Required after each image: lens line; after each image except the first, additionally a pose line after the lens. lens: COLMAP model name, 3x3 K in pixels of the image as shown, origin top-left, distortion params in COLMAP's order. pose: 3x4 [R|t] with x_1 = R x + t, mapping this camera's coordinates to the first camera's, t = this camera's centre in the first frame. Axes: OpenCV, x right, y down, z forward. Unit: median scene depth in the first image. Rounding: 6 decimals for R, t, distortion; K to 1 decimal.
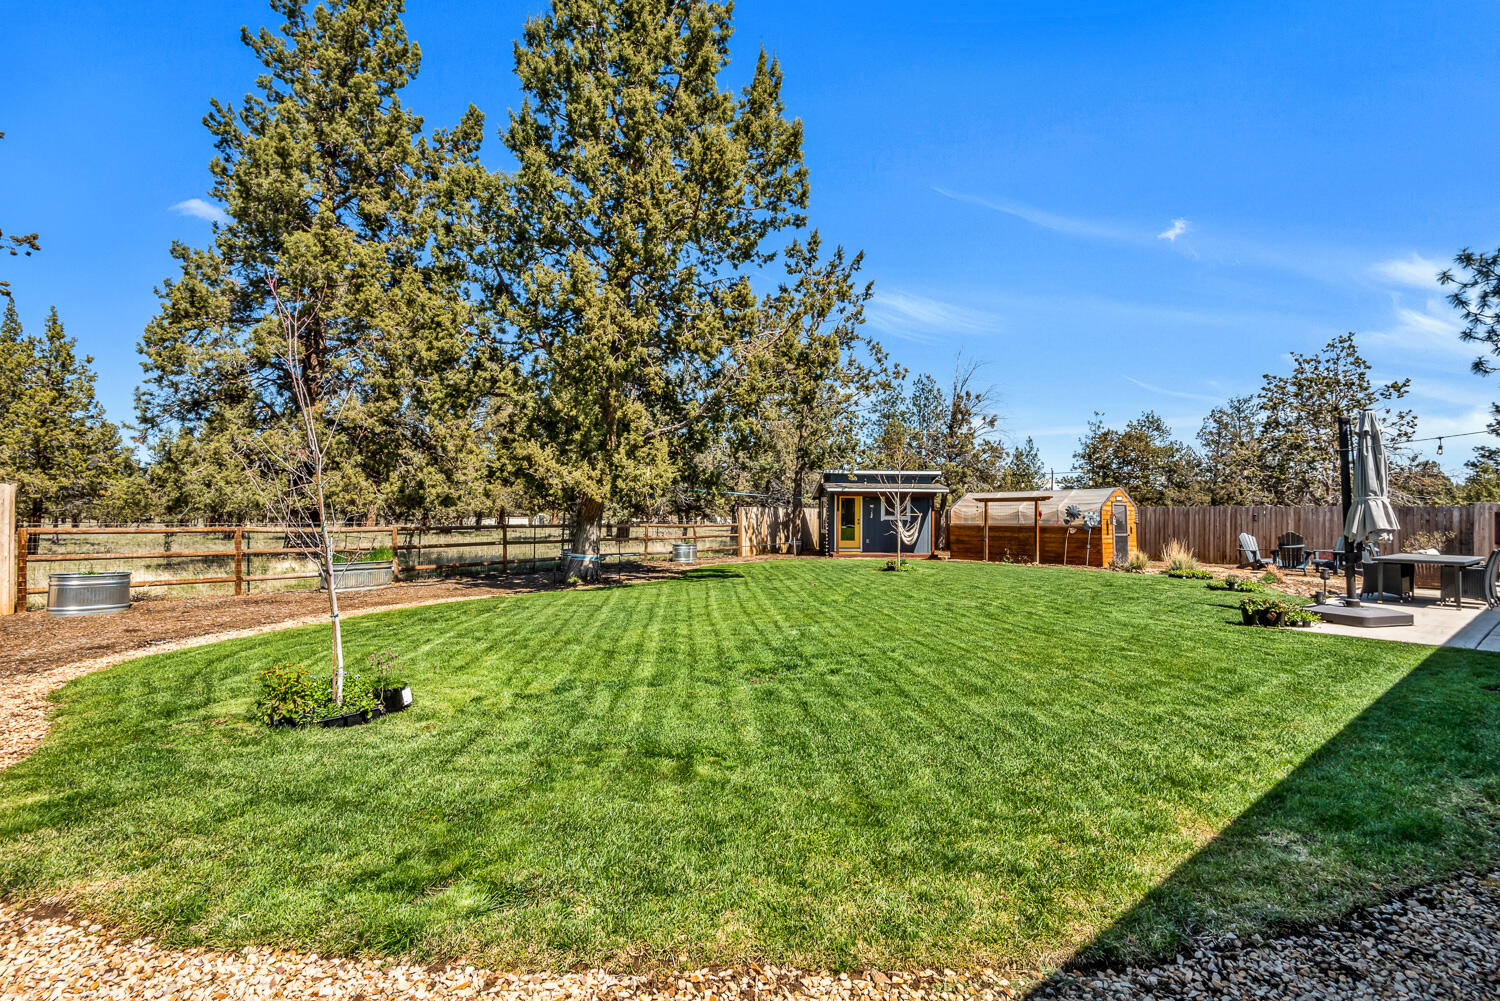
lens RADIAL K [[699.3, 0, 748.7], [0, 699.3, 503.5], [0, 0, 1]] dist [0.002666, 0.000031]
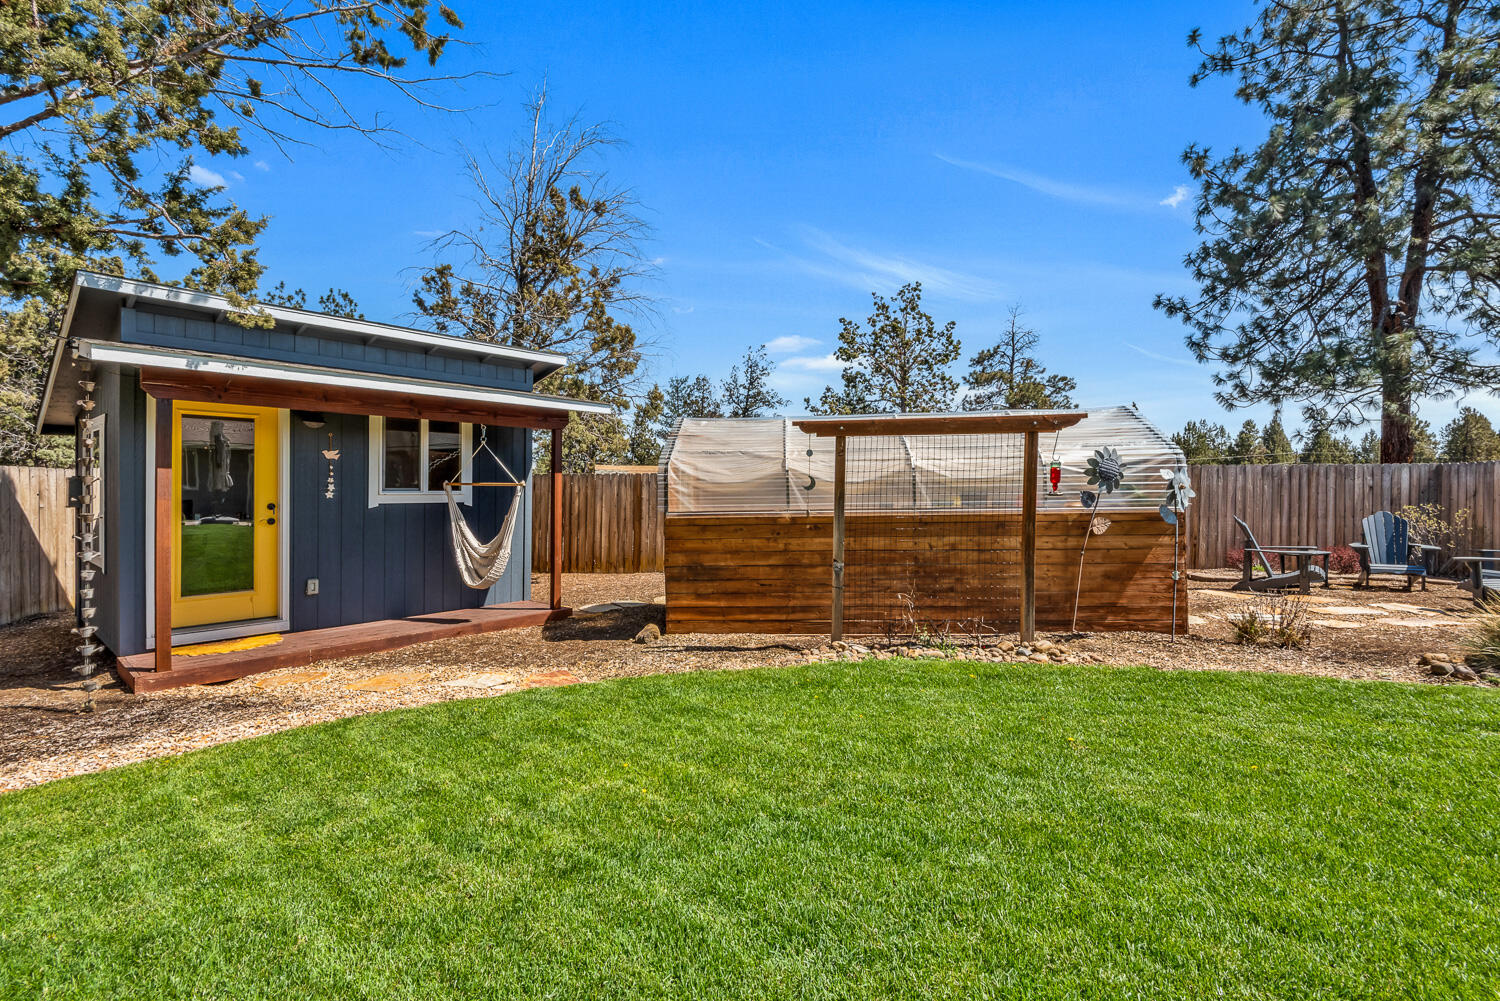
lens RADIAL K [[699.3, 0, 744.8], [0, 699.3, 504.2], [0, 0, 1]] dist [0.002666, 0.000031]
pose [[0.685022, -0.002780, 0.728517, 0.092615], [-0.003843, 0.999965, 0.007429, 0.021329], [-0.728512, -0.007889, 0.684987, 0.719960]]
